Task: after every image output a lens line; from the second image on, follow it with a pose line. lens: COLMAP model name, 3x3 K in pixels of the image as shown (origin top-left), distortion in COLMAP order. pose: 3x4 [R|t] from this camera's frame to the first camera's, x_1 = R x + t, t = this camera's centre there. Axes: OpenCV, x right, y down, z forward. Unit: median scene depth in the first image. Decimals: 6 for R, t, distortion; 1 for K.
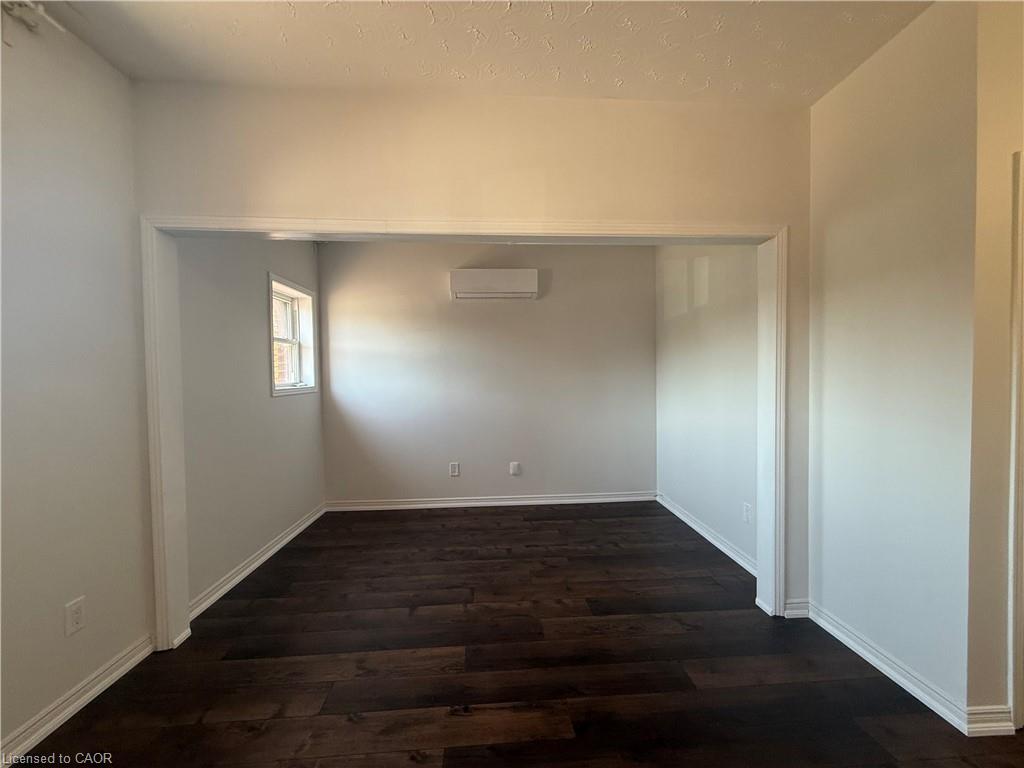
lens RADIAL K [[407.3, 0, 509.6], [0, 407.3, 383.9], [0, 0, 1]] dist [0.000797, -0.000569]
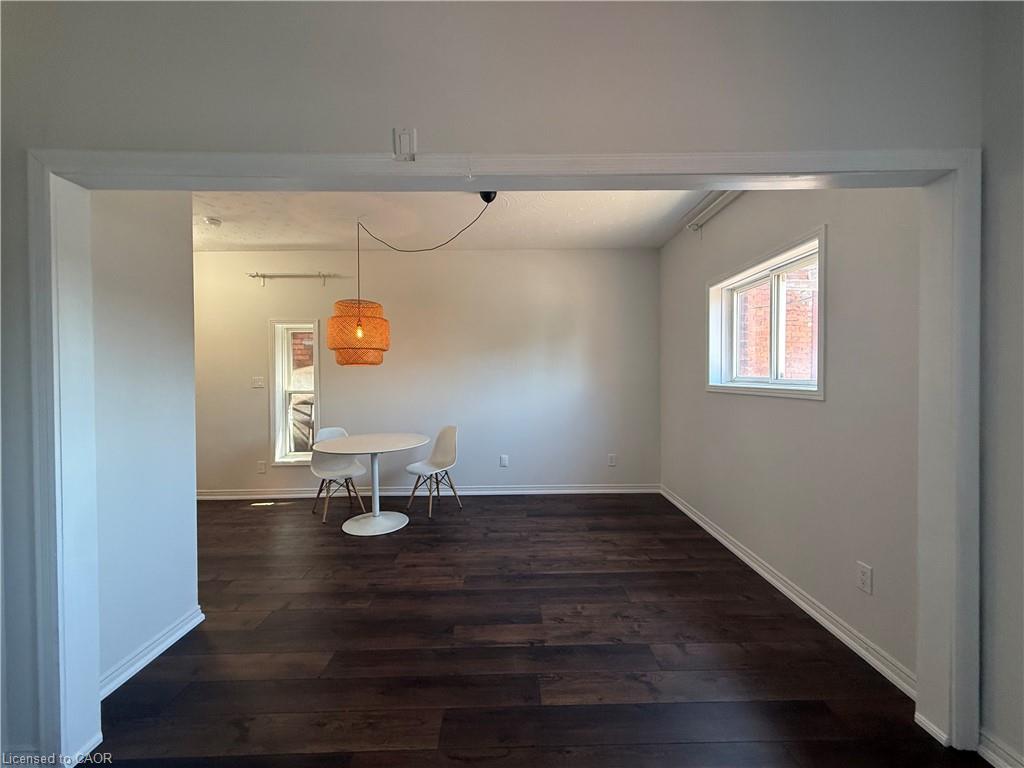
lens RADIAL K [[407.3, 0, 516.0], [0, 407.3, 383.5], [0, 0, 1]] dist [0.000797, -0.000569]
pose [[-0.999129, 0.014773, 0.039025, -0.083519], [0.015649, 0.999630, 0.022231, -0.024548], [-0.038683, 0.022823, -0.998991, 1.581365]]
